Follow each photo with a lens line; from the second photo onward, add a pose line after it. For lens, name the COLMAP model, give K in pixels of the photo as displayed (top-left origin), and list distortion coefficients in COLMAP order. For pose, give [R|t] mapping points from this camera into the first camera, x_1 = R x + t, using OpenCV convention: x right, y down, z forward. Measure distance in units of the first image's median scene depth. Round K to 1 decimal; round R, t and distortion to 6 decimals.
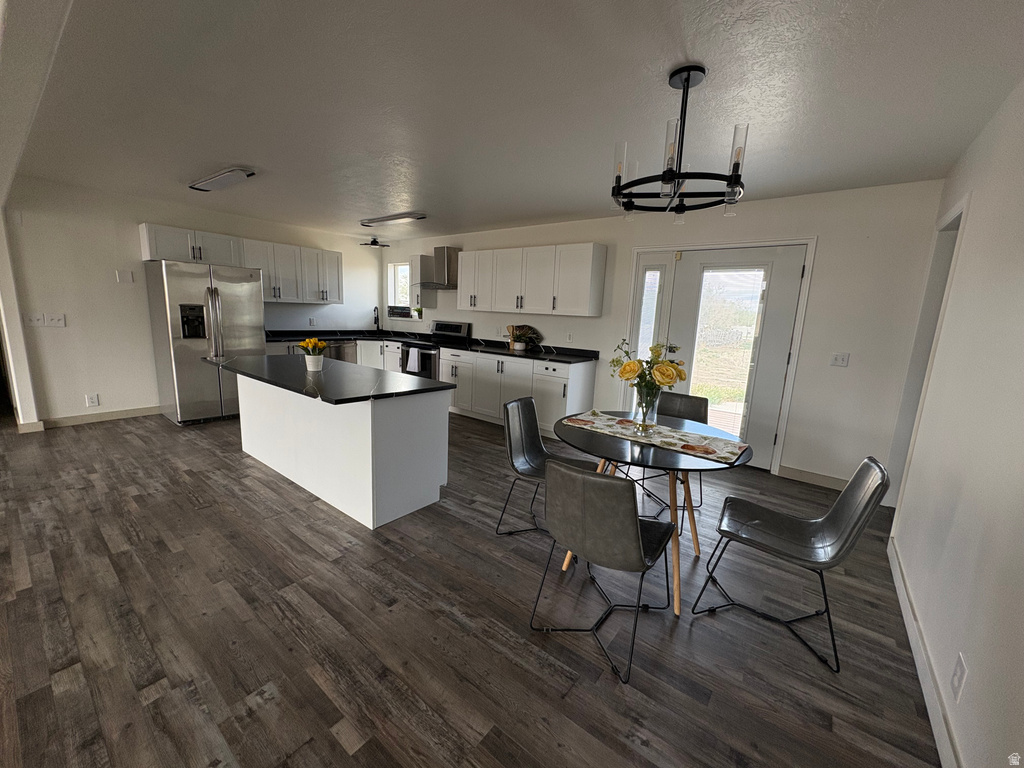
lens RADIAL K [[405.8, 0, 508.7], [0, 405.8, 385.9], [0, 0, 1]] dist [-0.000349, -0.000184]
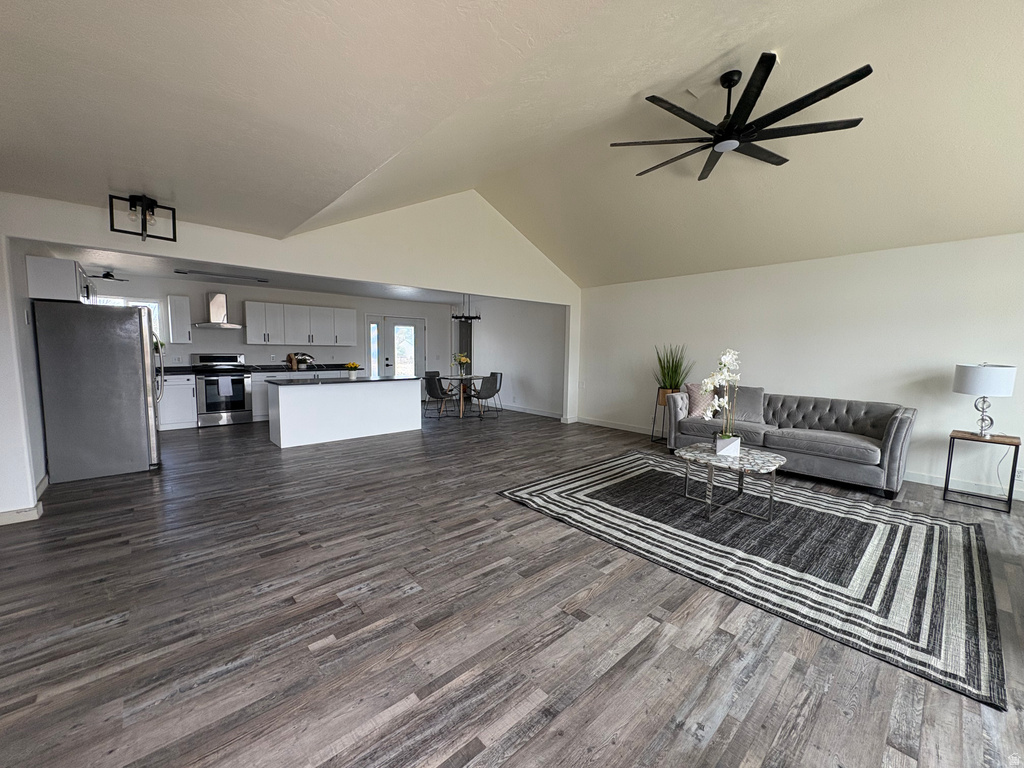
lens RADIAL K [[405.8, 0, 512.2], [0, 405.8, 386.6], [0, 0, 1]] dist [-0.000349, -0.000184]
pose [[0.168051, -0.132015, 0.976899, -3.391755], [0.174113, 0.979387, 0.102399, -0.101052], [-0.970280, 0.152882, 0.187572, -0.141420]]
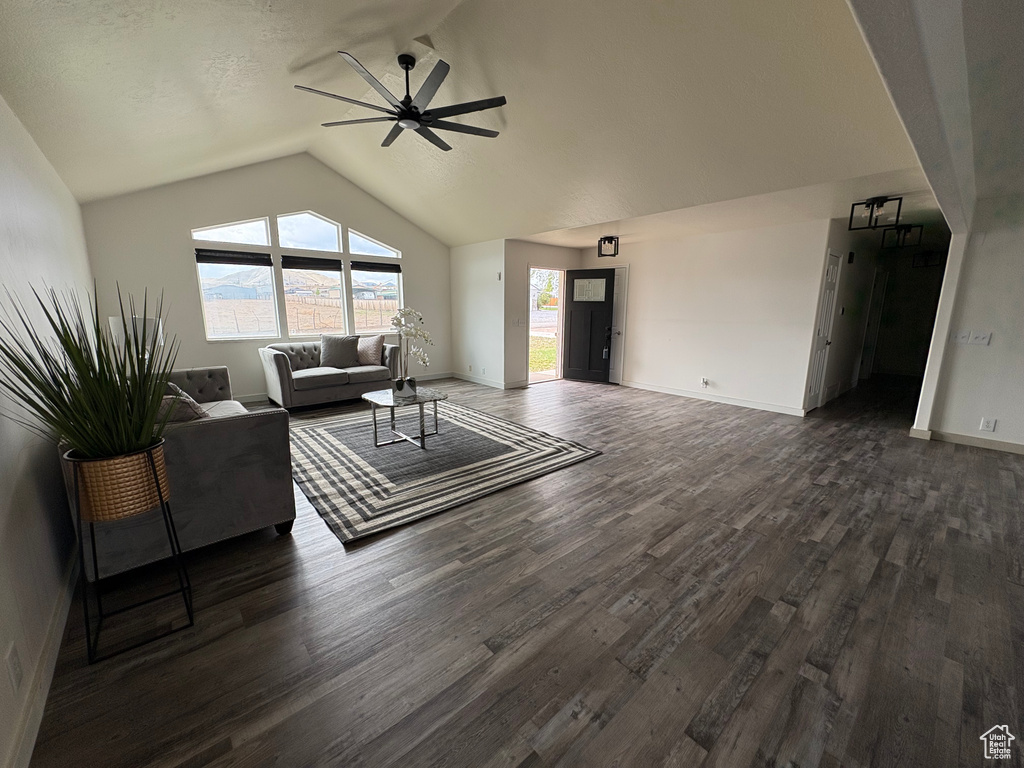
lens RADIAL K [[405.8, 0, 508.5], [0, 405.8, 381.2], [0, 0, 1]] dist [-0.000349, -0.000184]
pose [[-0.199520, 0.133559, -0.970749, 0.161113], [-0.192885, 0.965932, 0.172540, -0.017617], [0.960722, 0.221668, -0.166962, 0.163339]]
